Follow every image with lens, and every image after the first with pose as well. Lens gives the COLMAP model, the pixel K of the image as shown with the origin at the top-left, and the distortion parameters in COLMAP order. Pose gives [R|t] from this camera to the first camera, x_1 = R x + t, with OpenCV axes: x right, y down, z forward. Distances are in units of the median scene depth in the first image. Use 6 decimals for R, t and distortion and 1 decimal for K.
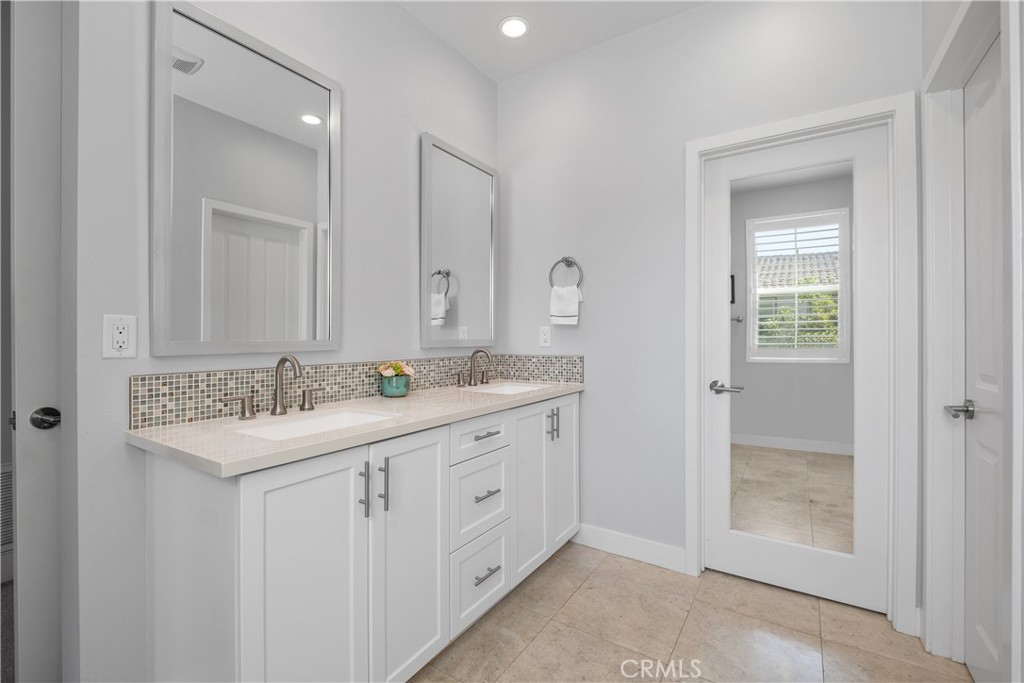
lens RADIAL K [[439.1, 0, 510.0], [0, 439.1, 338.5], [0, 0, 1]] dist [-0.006258, -0.000604]
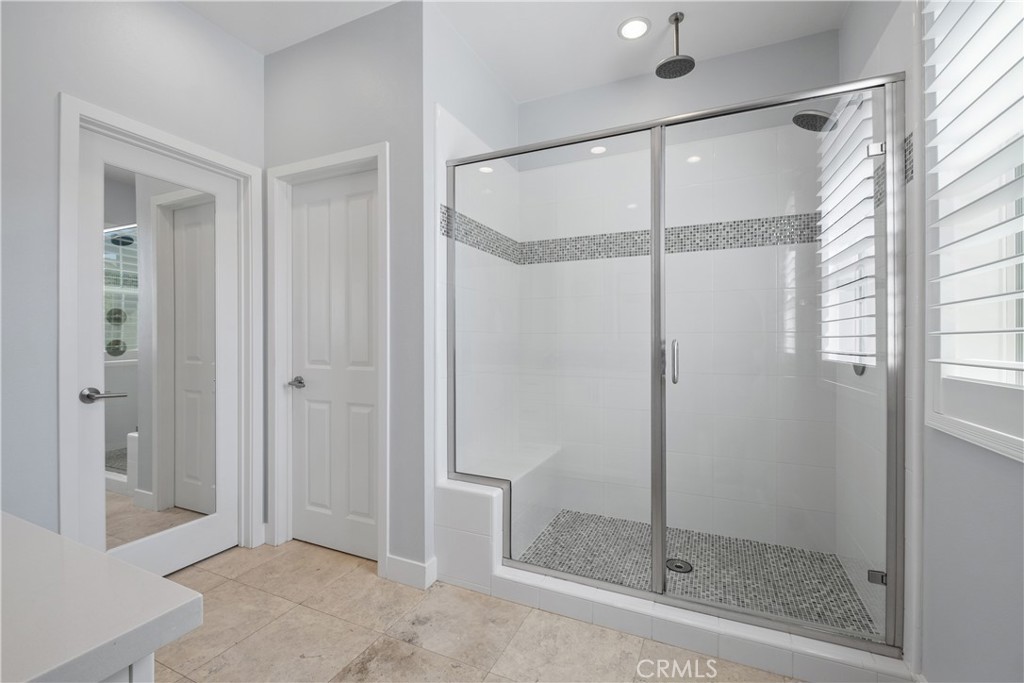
lens RADIAL K [[439.1, 0, 506.8], [0, 439.1, 341.5], [0, 0, 1]] dist [-0.006258, -0.000604]
pose [[-0.150854, 0.004856, 0.988544, -0.577425], [0.004215, 0.999982, -0.004269, 0.015109], [-0.988547, 0.003522, -0.150871, 0.369004]]
